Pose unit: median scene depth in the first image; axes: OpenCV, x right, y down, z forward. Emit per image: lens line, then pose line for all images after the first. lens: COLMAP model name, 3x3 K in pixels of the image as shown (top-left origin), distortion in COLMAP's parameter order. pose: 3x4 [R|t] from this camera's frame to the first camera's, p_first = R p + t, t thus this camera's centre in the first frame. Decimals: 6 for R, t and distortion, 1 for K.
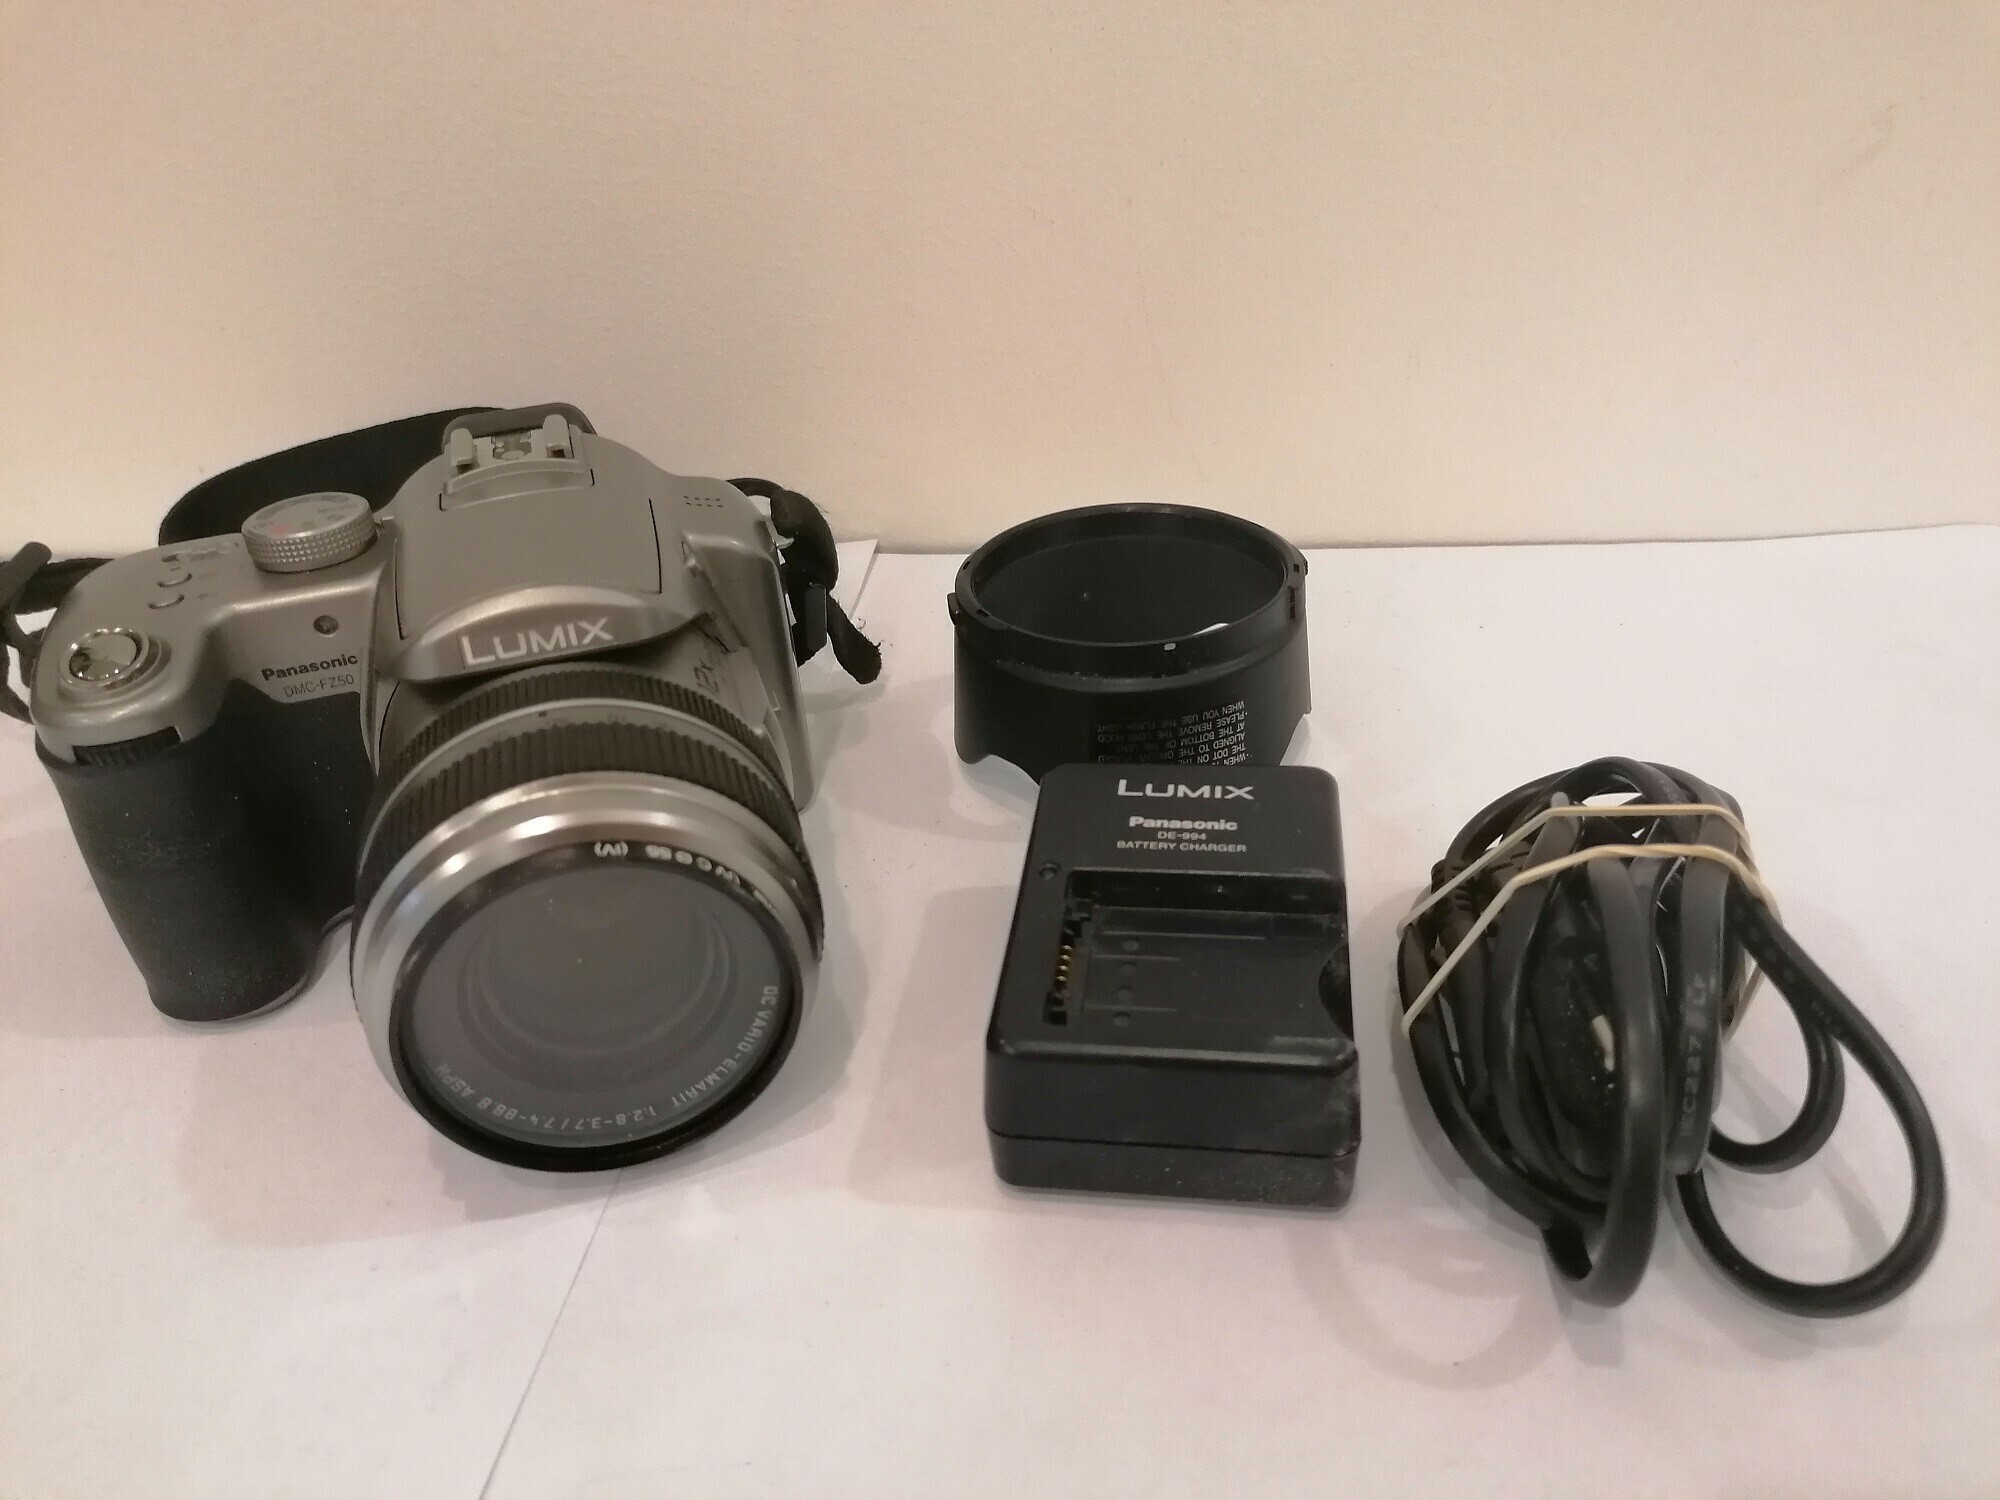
lens RADIAL K [[1522.0, 0, 1018.7], [0, 1522.0, 747.3], [0, 0, 1]] dist [0.025255, -0.033907]
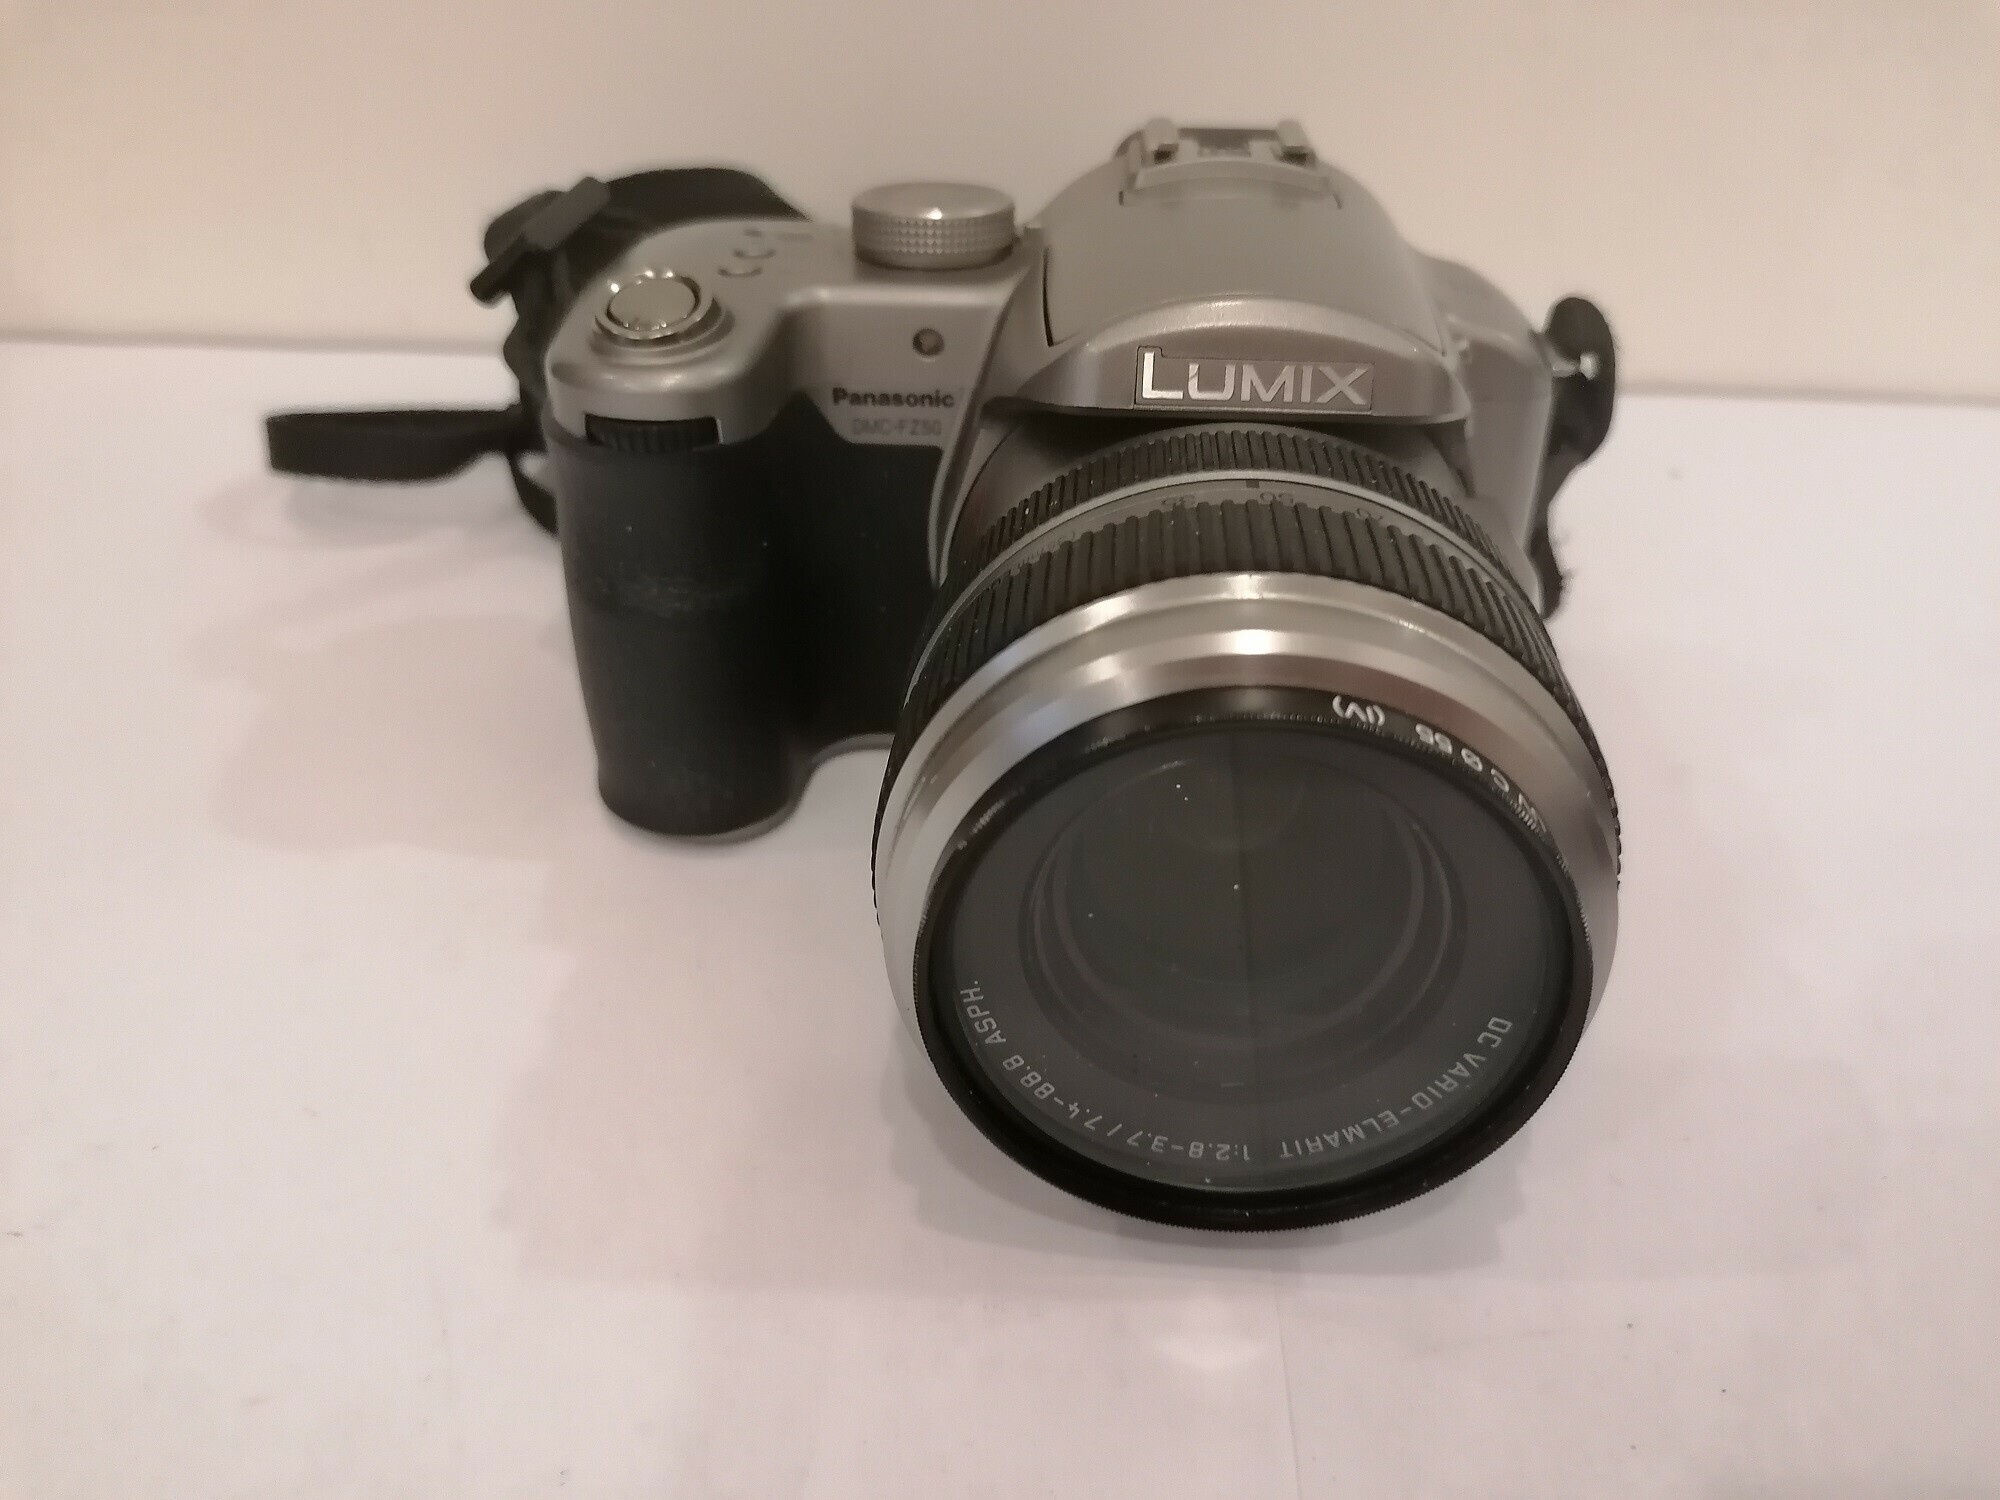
lens RADIAL K [[1561.3, 0, 1010.1], [0, 1561.3, 738.8], [0, 0, 1]] dist [0.125215, 0.001968]
pose [[0.930717, 0.244544, -0.271963, -0.184836], [-0.244091, 0.969082, 0.036046, 0.070950], [0.272369, 0.032835, 0.961632, 0.329421]]
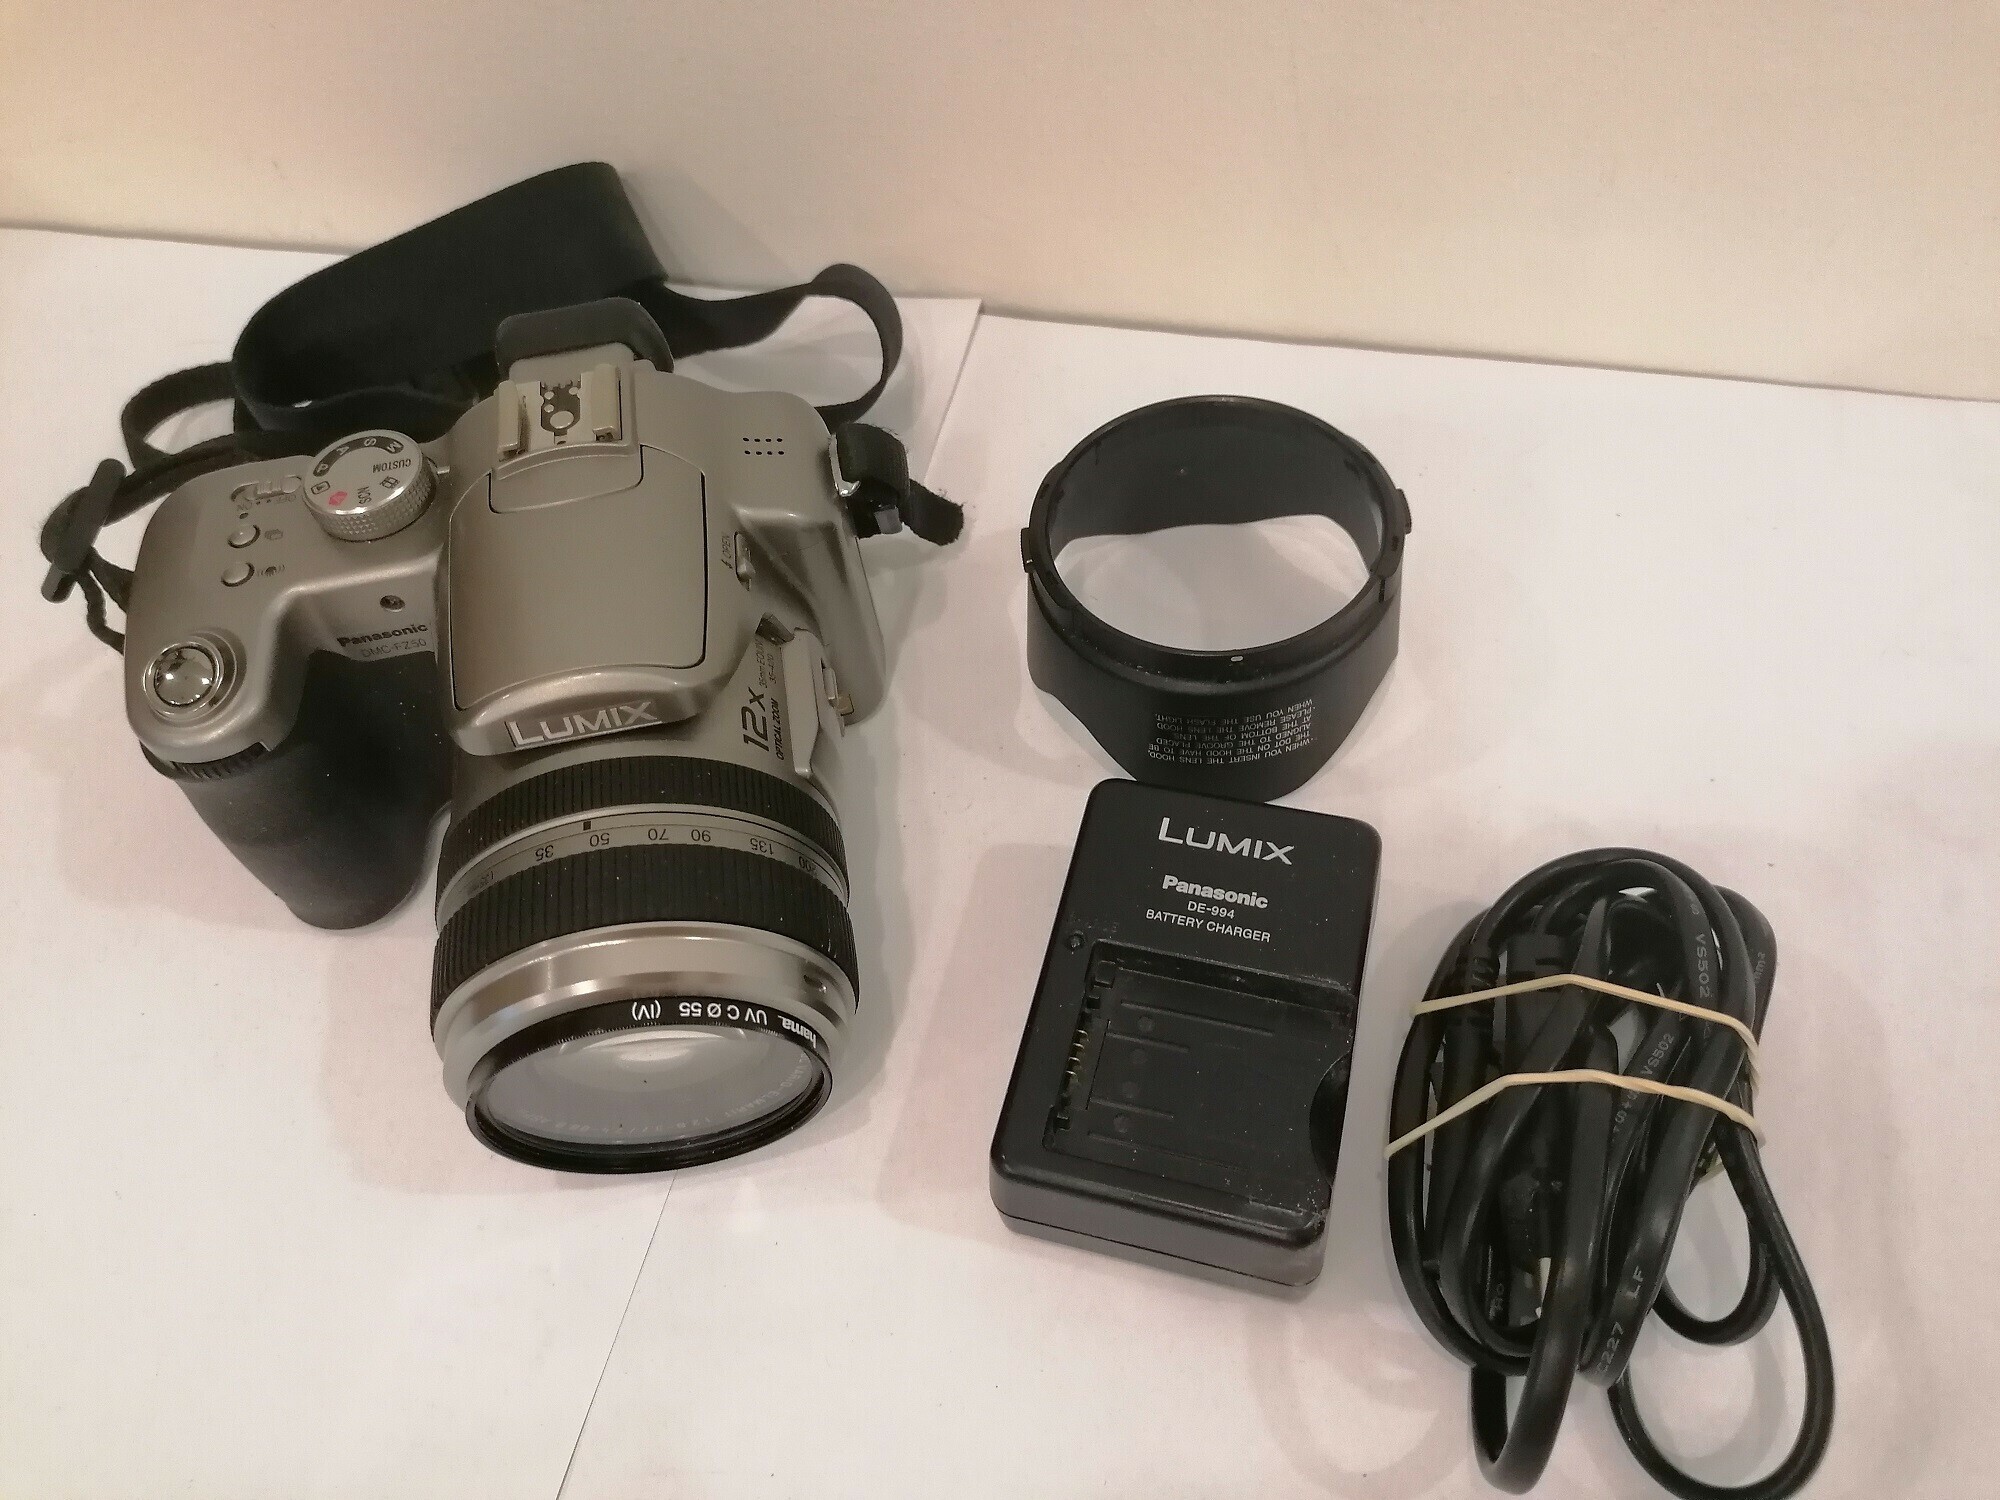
lens RADIAL K [[1522.0, 0, 1002.8], [0, 1522.0, 791.7], [0, 0, 1]] dist [0.025255, -0.033907]
pose [[0.991586, 0.090654, -0.092404, 0.056968], [-0.046101, 0.914338, 0.402318, -0.426341], [0.120960, -0.394673, 0.910825, 0.085928]]
